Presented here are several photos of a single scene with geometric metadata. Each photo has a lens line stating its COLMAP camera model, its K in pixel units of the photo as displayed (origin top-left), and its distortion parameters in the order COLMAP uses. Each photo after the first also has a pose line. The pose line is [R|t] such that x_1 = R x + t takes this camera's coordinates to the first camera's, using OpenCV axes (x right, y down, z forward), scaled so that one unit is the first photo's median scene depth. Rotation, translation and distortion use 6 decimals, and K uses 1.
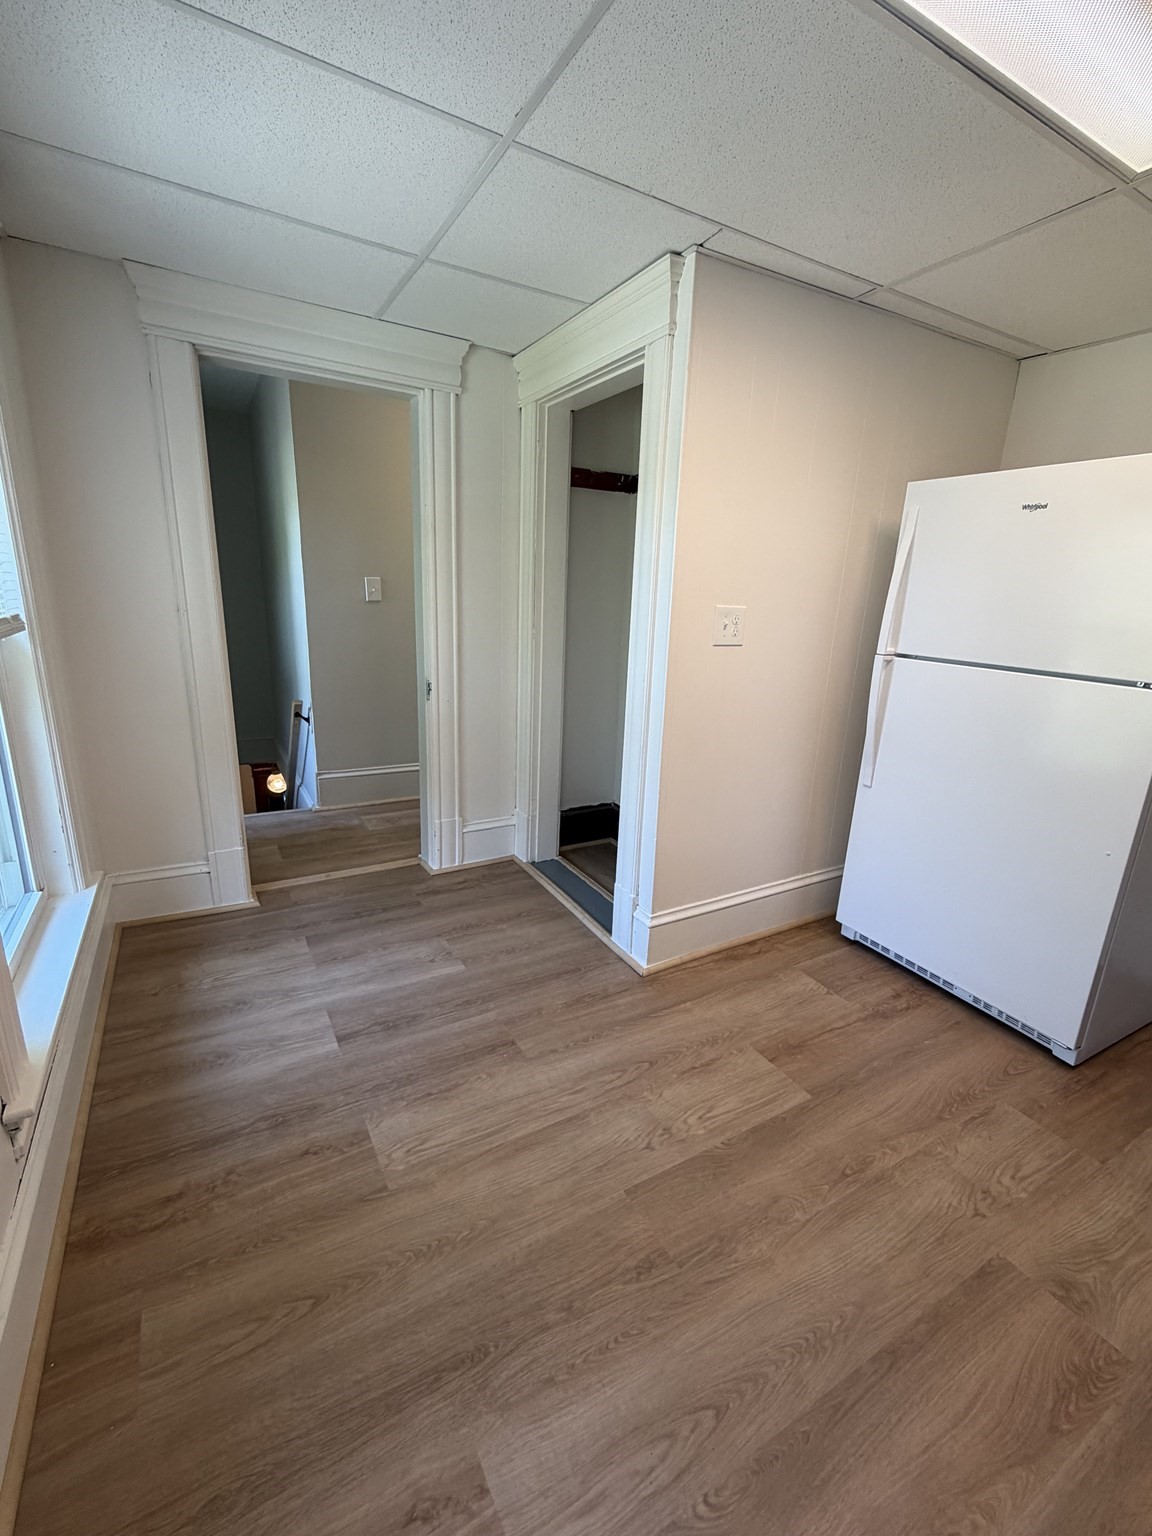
lens RADIAL K [[659.8, 0, 574.4], [0, 659.8, 767.8], [0, 0, 1]] dist [0.000919, 0.000710]
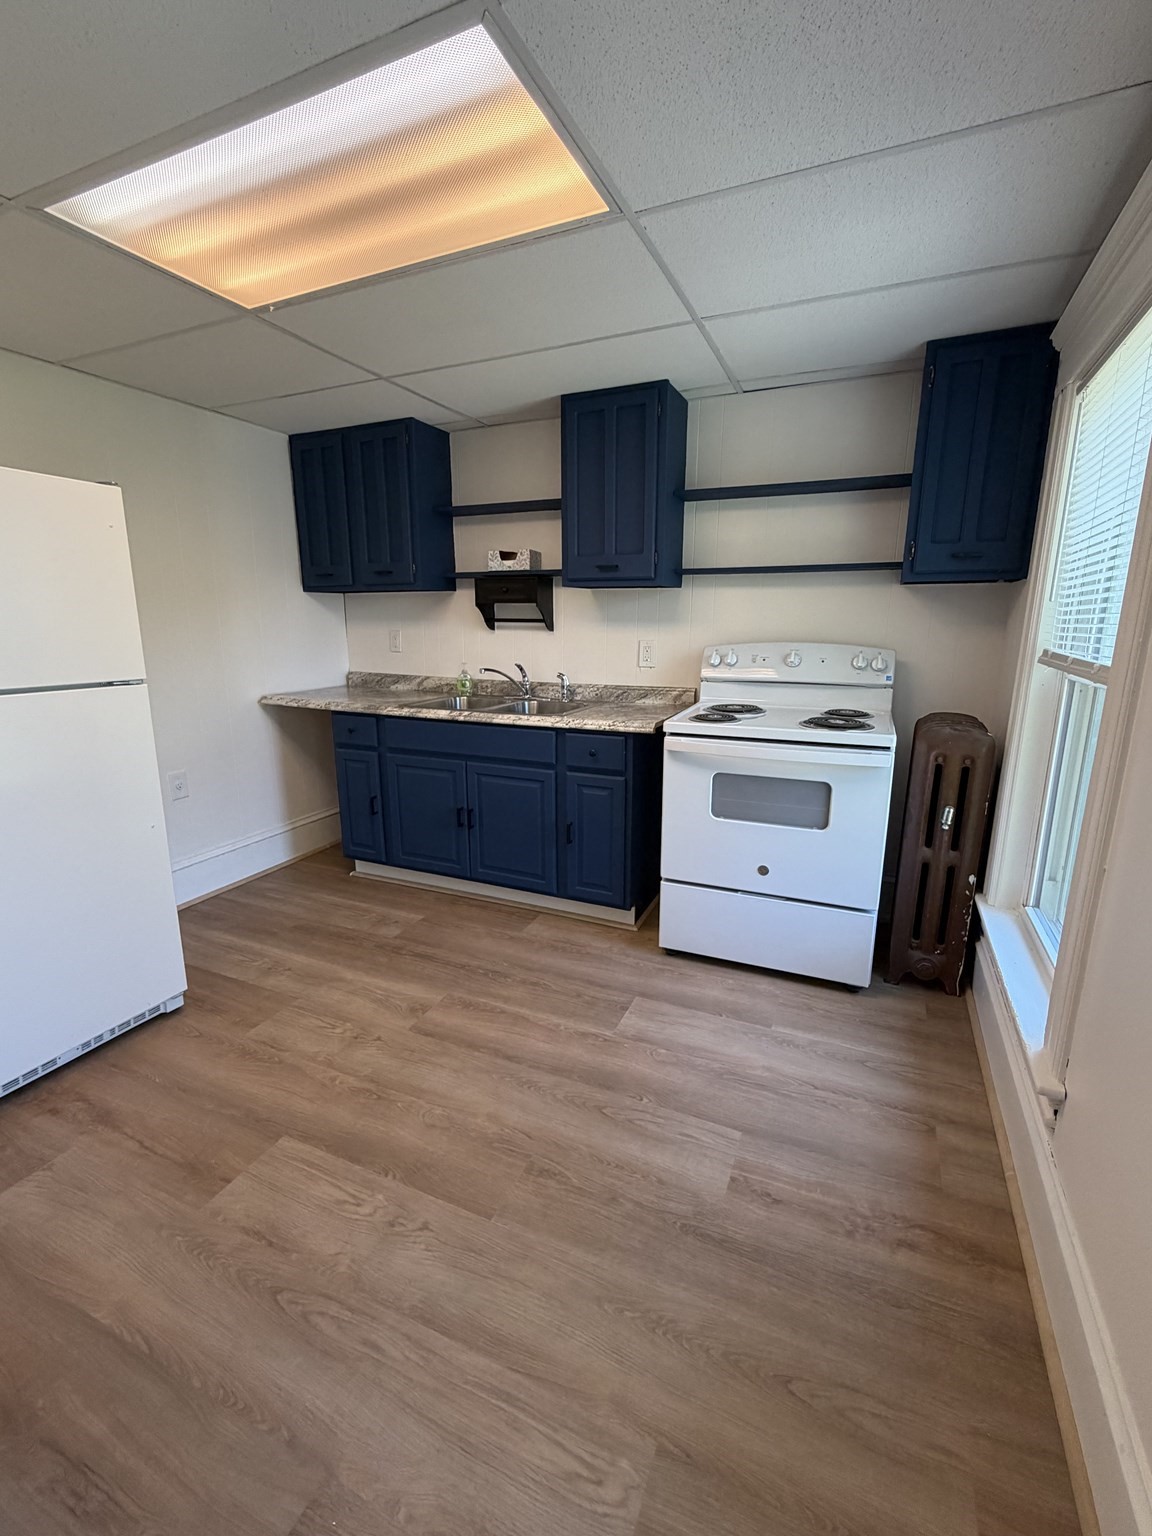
lens RADIAL K [[659.8, 0, 577.1], [0, 659.8, 770.3], [0, 0, 1]] dist [0.000919, 0.000710]
pose [[-0.587469, -0.218892, 0.779081, -0.578347], [0.189994, 0.898507, 0.395712, -0.306806], [-0.786627, 0.380489, -0.486256, 1.039640]]
